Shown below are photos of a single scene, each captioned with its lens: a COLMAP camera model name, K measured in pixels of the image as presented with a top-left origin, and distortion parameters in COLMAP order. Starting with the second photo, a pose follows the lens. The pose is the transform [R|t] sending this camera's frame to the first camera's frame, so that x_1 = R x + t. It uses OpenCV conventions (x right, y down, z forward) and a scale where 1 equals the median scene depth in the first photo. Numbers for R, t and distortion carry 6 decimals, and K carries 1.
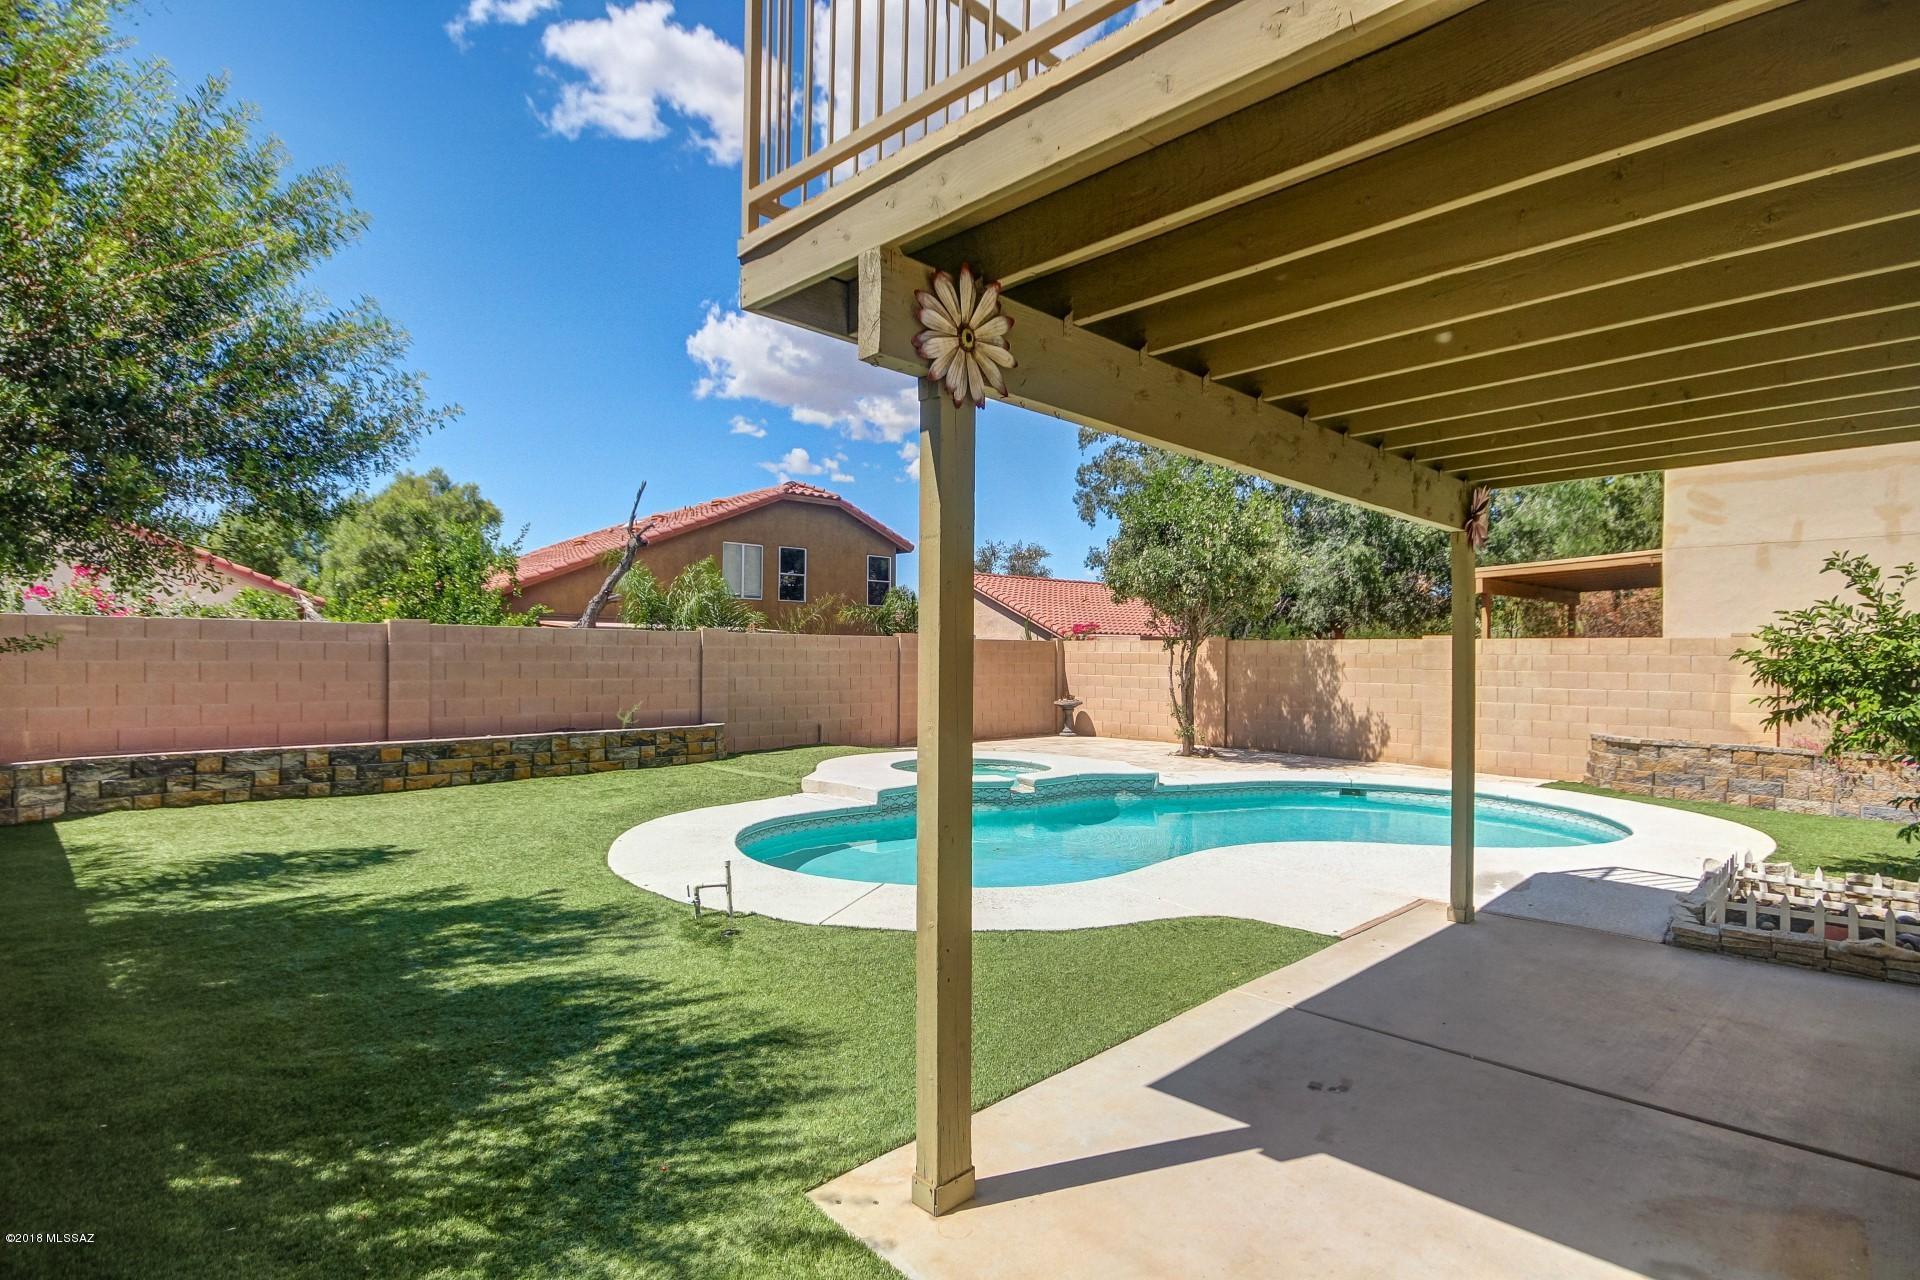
lens RADIAL K [[975.3, 0, 973.6], [0, 975.3, 647.1], [0, 0, 1]] dist [0.007449, 0.000044]
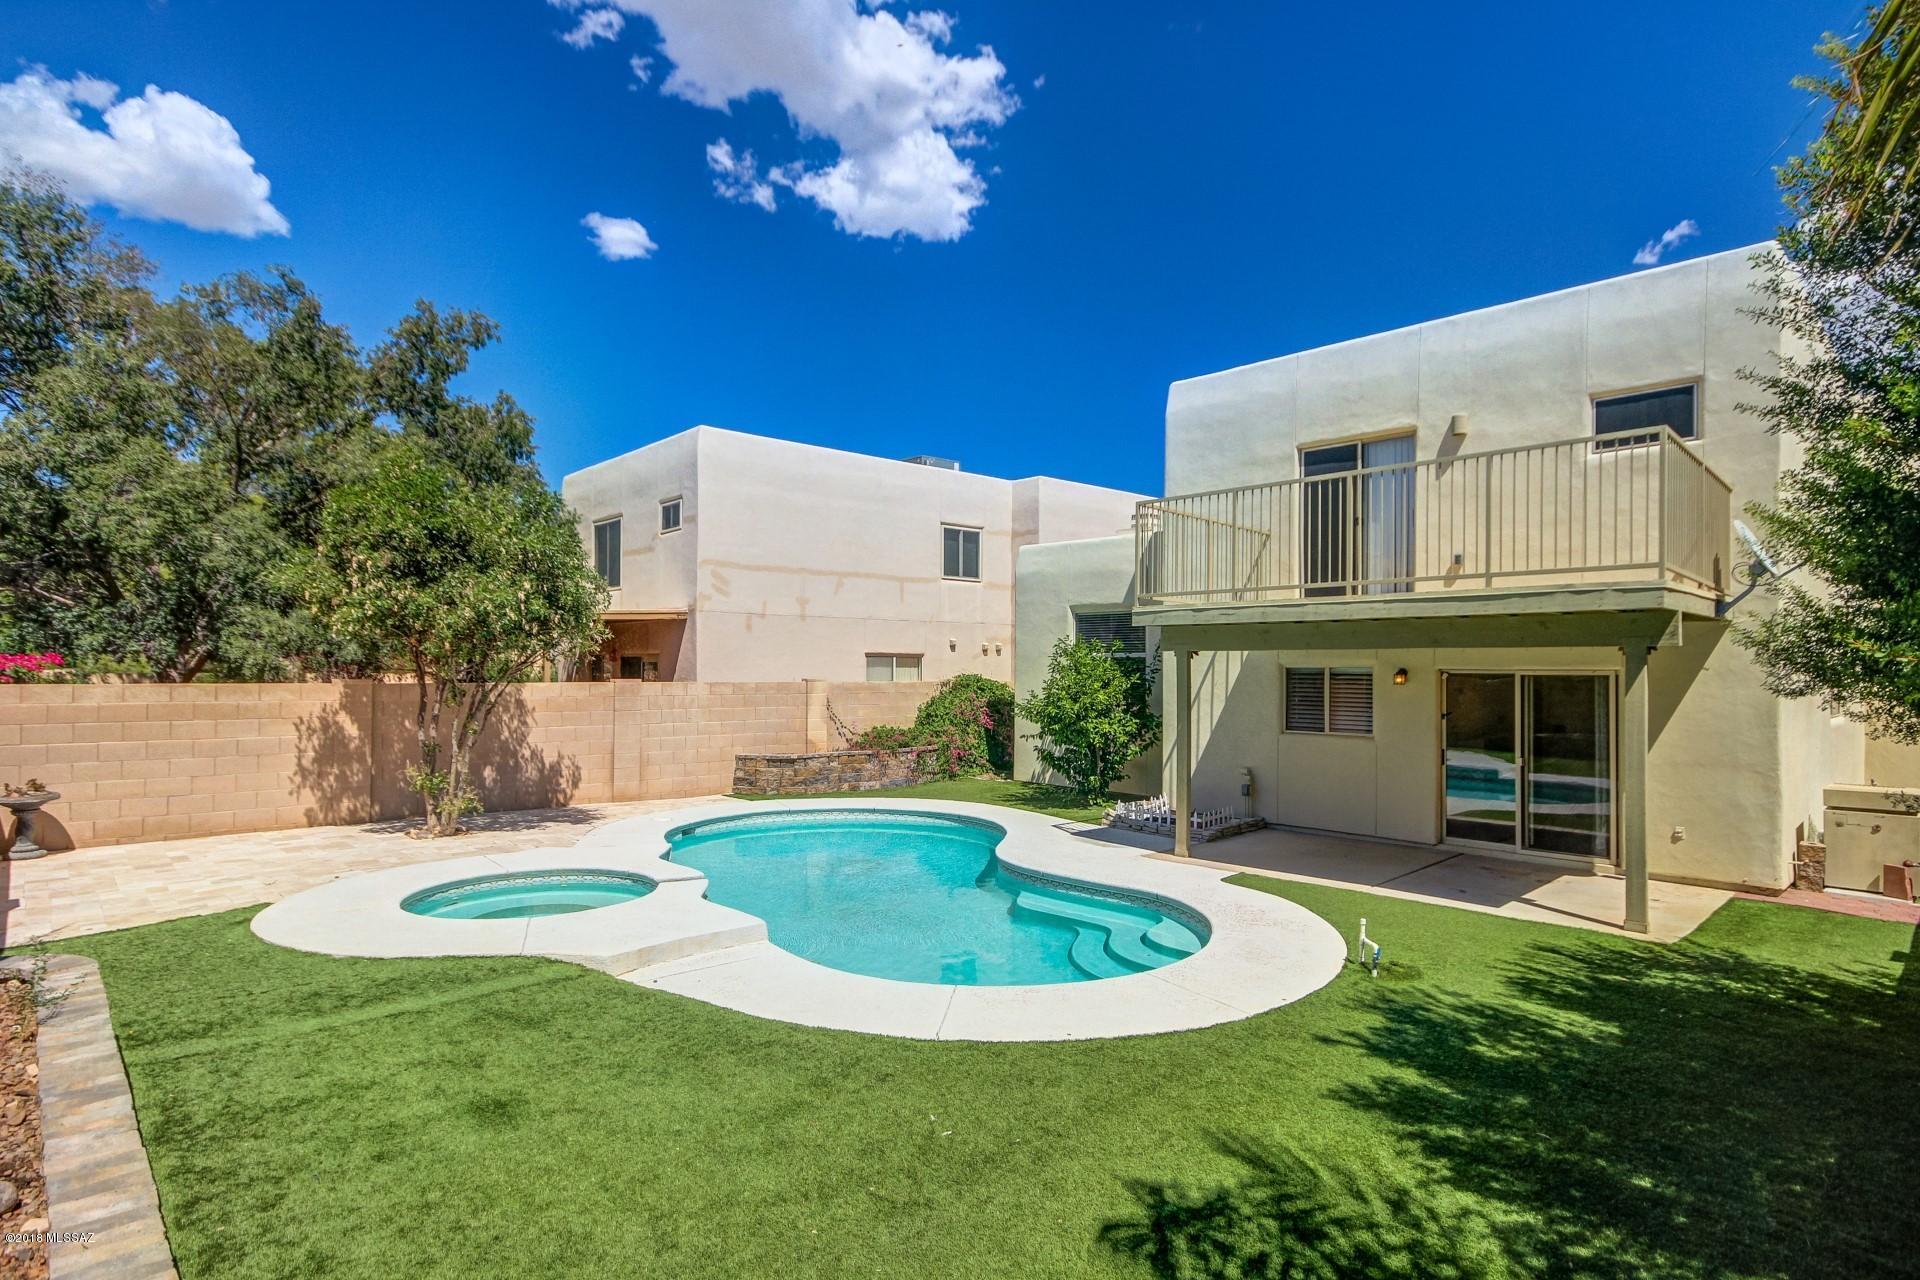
lens RADIAL K [[975.3, 0, 973.5], [0, 975.3, 651.7], [0, 0, 1]] dist [0.007449, 0.000044]
pose [[0.016663, 0.008384, 0.999826, -1.507726], [-0.016763, 0.999827, -0.008105, -0.099868], [-0.999721, -0.016625, 0.016800, 1.493547]]
